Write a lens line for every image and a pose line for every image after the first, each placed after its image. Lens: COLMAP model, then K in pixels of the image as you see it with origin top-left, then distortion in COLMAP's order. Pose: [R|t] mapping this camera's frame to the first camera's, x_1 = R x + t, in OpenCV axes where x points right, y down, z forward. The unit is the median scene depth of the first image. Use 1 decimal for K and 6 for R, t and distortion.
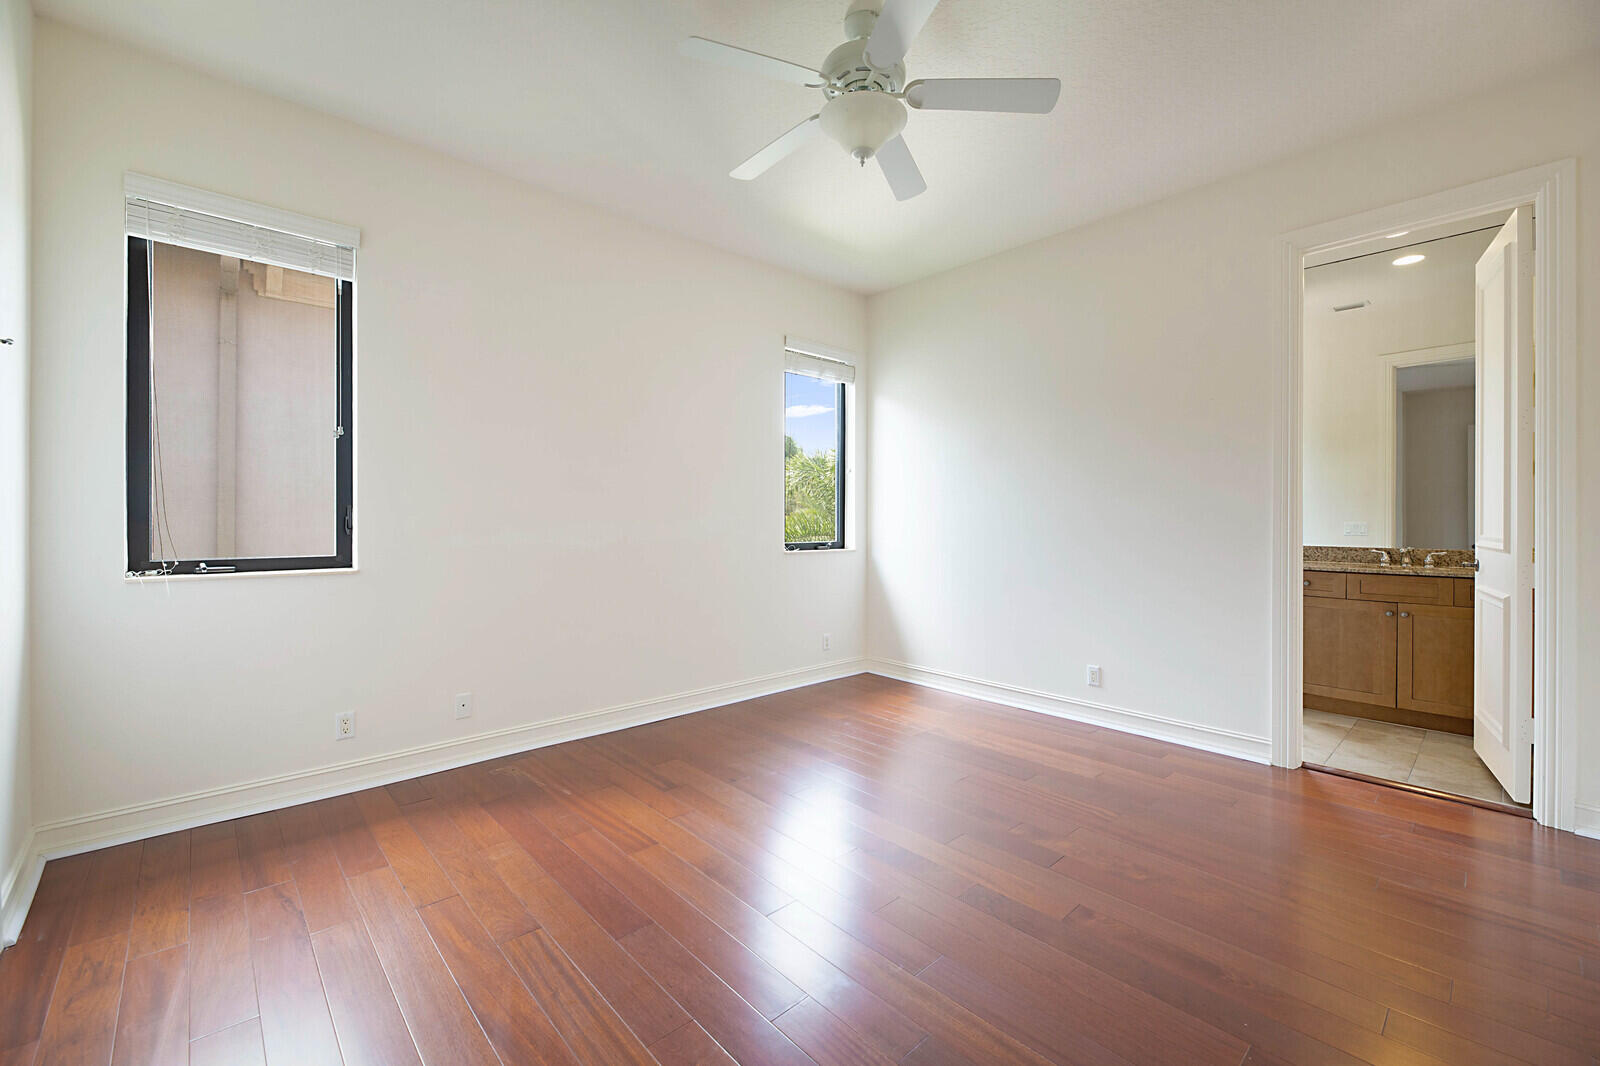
lens RADIAL K [[649.0, 0, 800.0], [0, 649.0, 533.0], [0, 0, 1]] dist [-0.000599, -0.000093]
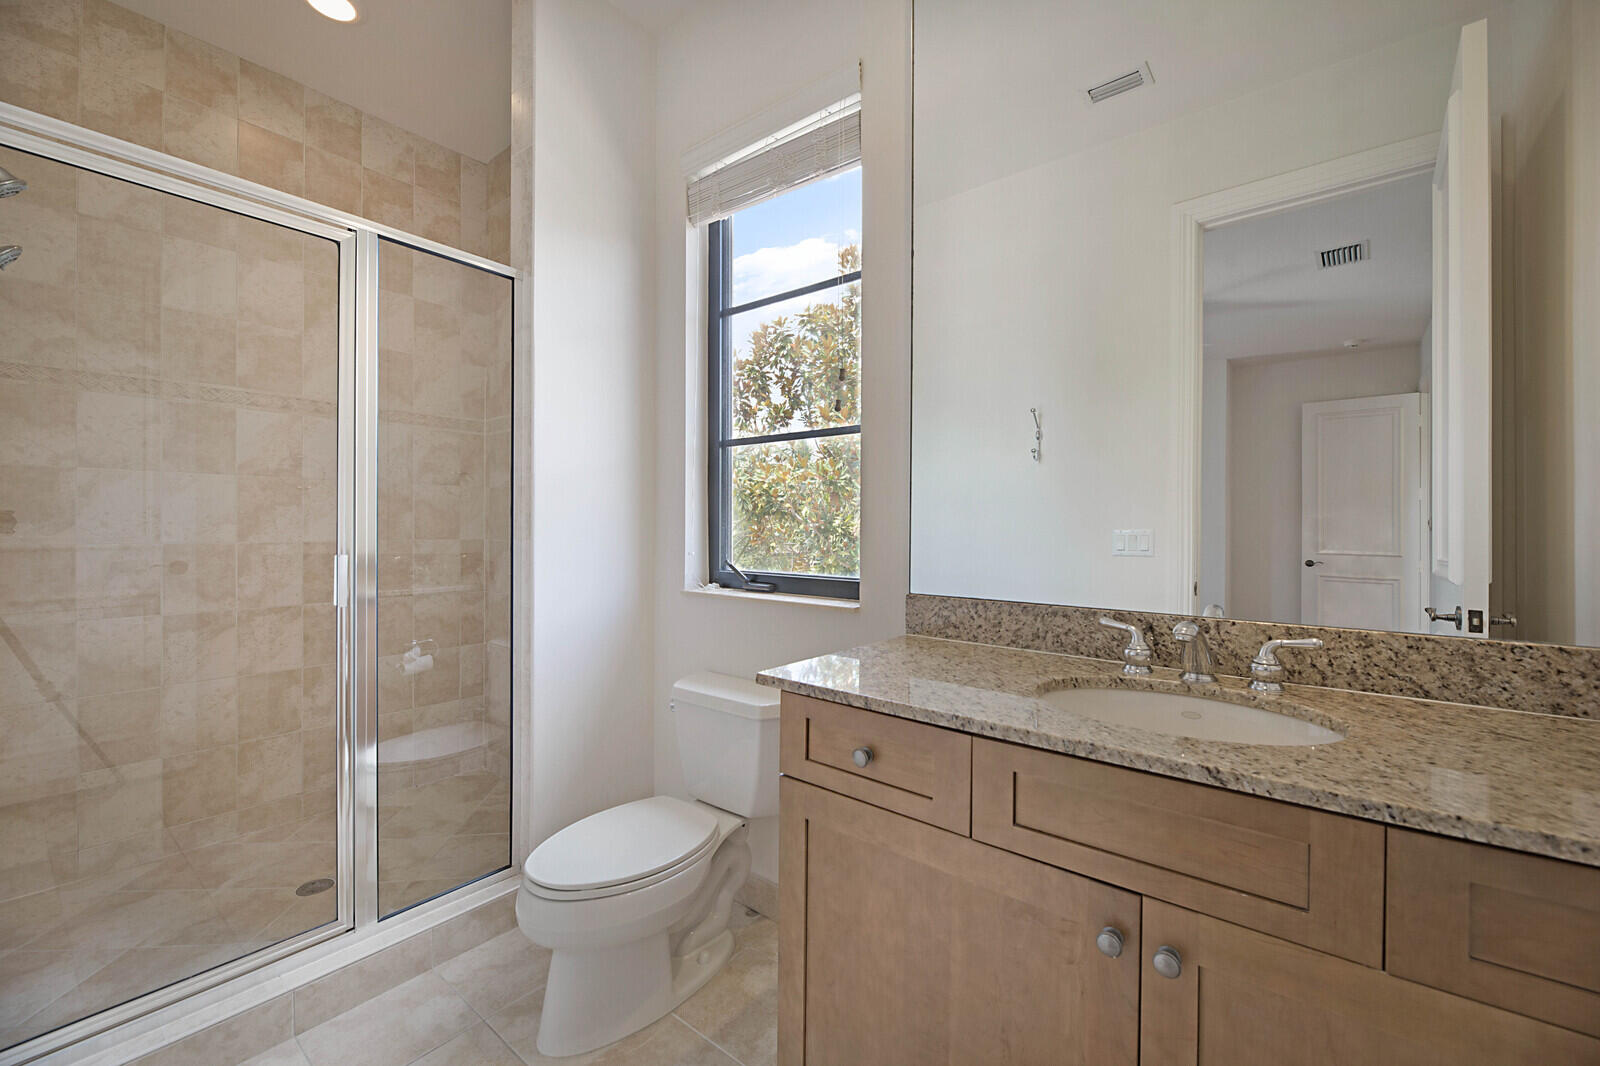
lens RADIAL K [[627.4, 0, 798.5], [0, 627.4, 539.1], [0, 0, 1]] dist [-0.027873, 0.000013]
pose [[0.990782, 0.003536, 0.135419, 0.731250], [-0.003584, 0.999994, 0.000114, -0.011005], [-0.135417, -0.000598, 0.990788, 0.760999]]
